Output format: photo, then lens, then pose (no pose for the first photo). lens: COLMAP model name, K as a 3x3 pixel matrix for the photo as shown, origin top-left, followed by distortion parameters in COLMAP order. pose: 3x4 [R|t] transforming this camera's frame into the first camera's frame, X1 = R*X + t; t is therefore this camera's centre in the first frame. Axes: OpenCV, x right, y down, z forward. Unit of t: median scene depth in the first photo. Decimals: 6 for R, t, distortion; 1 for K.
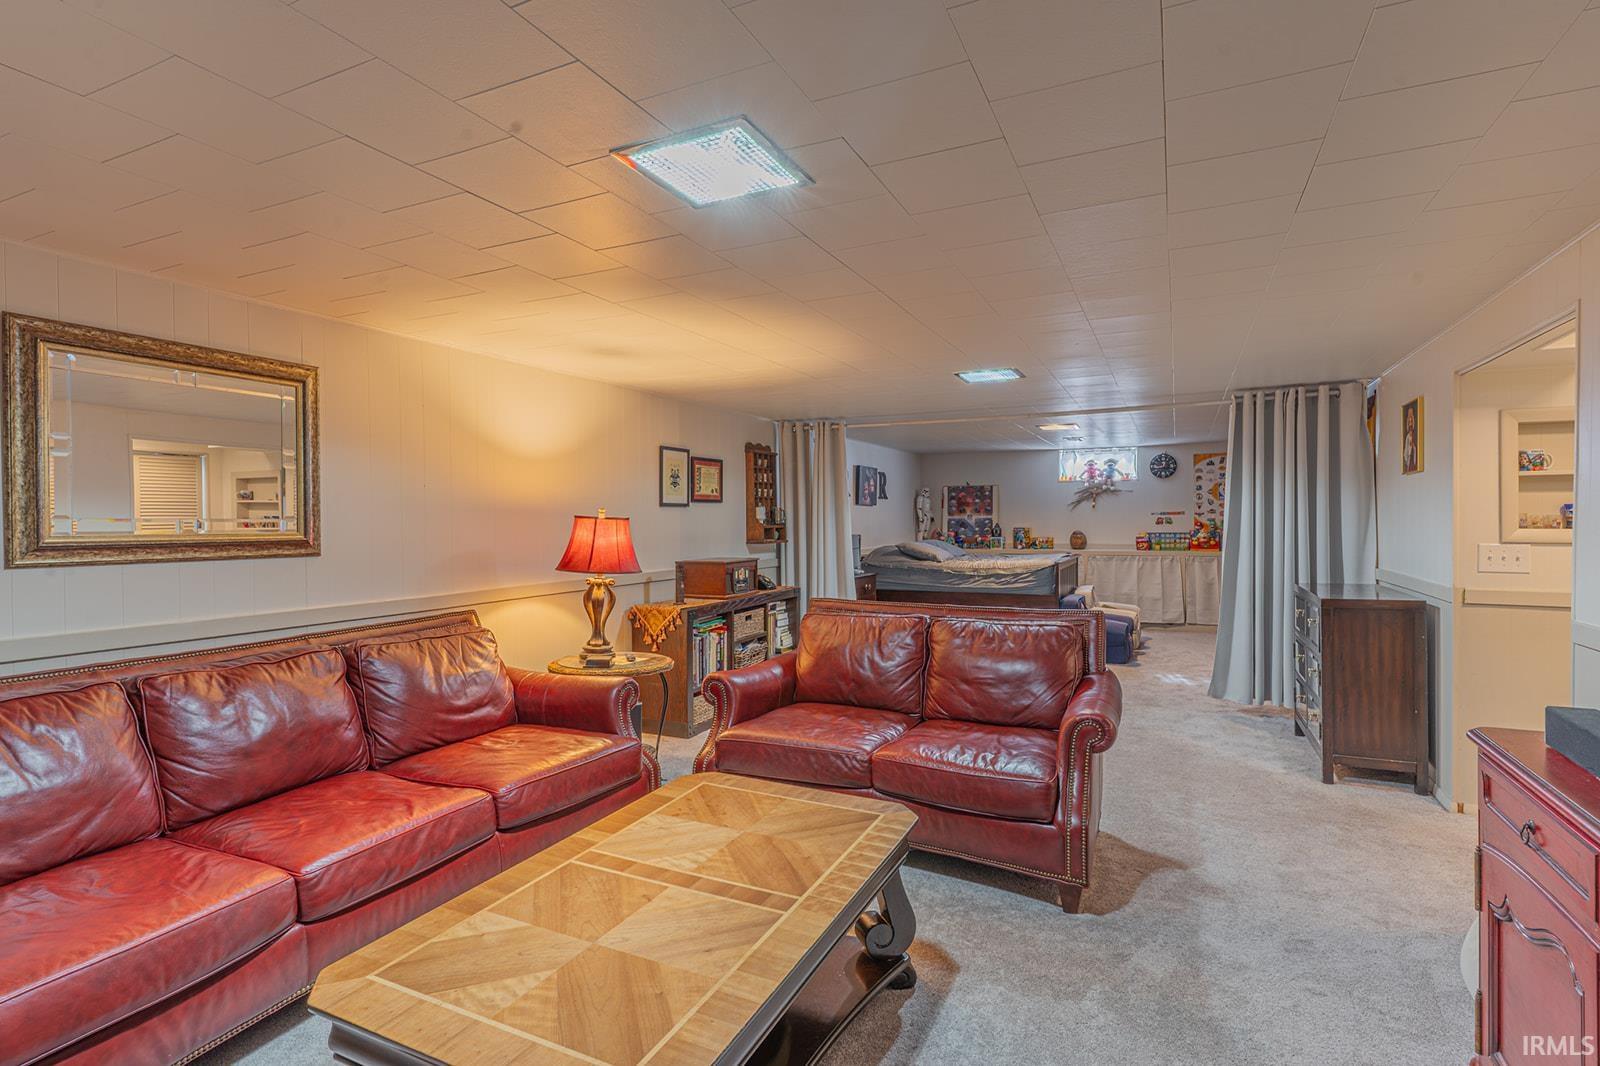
lens RADIAL K [[798.5, 0, 796.3], [0, 798.5, 529.8], [0, 0, 1]] dist [0.000722, -0.000152]
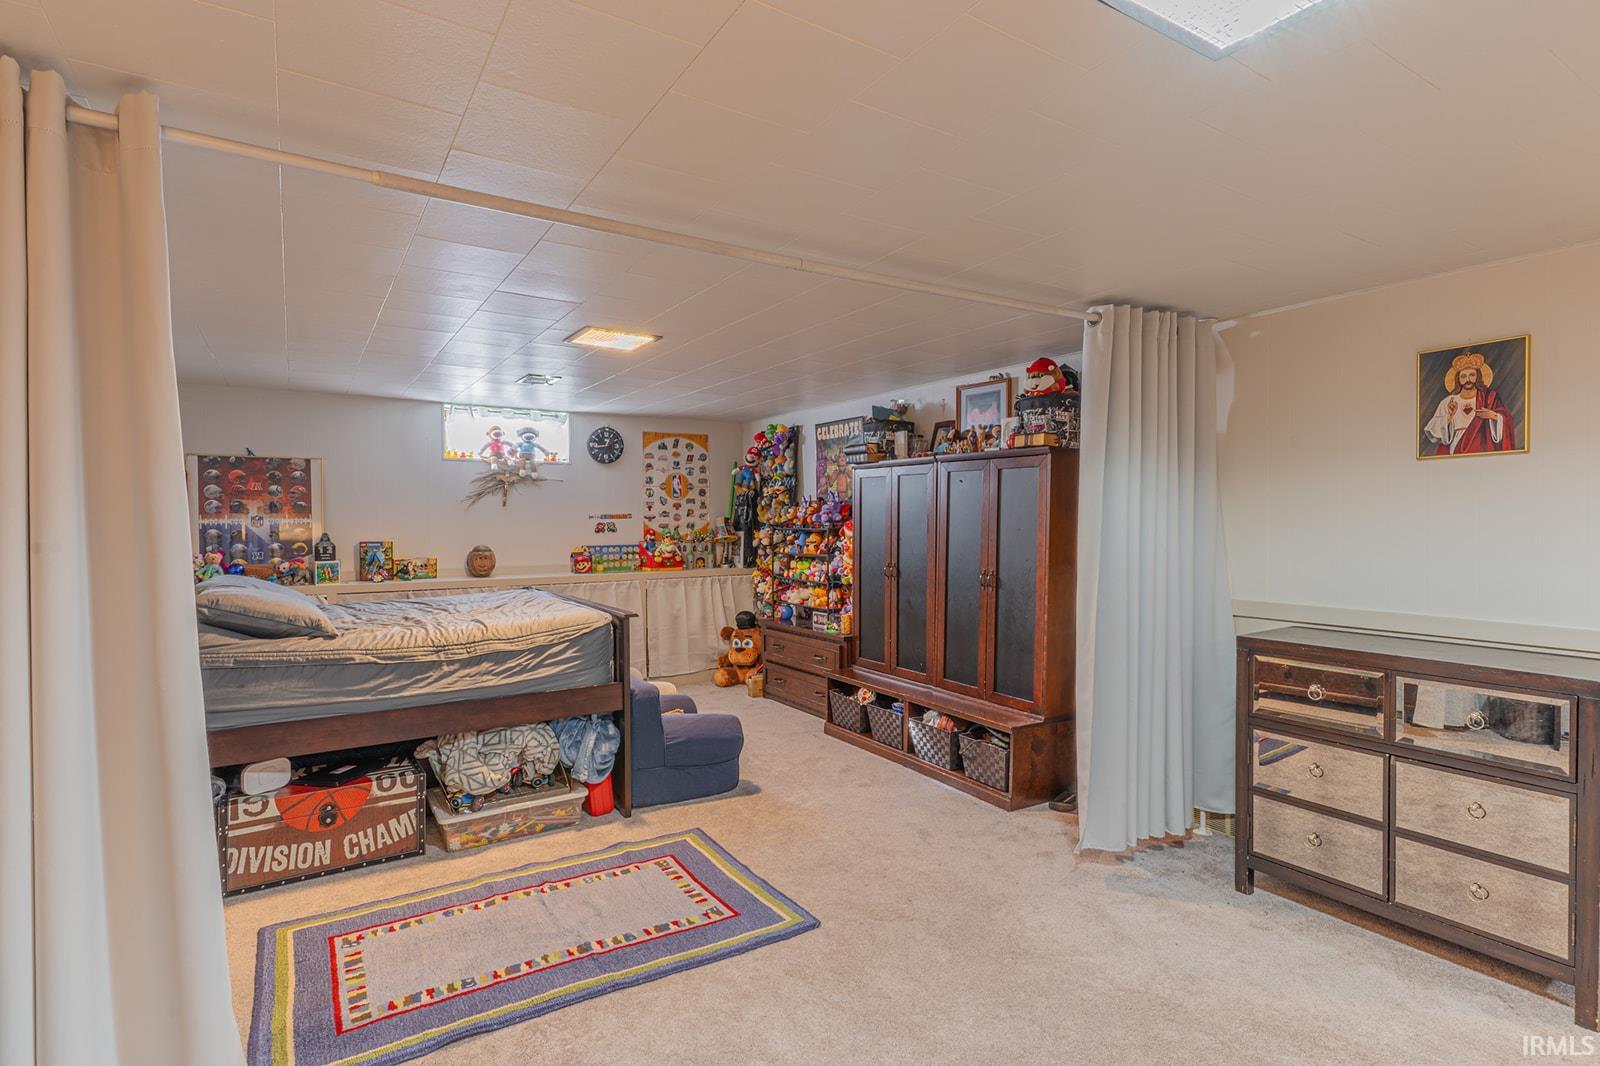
lens RADIAL K [[798.5, 0, 796.5], [0, 798.5, 535.6], [0, 0, 1]] dist [0.000722, -0.000152]
pose [[0.519676, -0.012395, 0.854274, -0.026955], [0.011641, 0.999905, 0.007427, -0.007551], [-0.854284, 0.006085, 0.519770, 0.513389]]
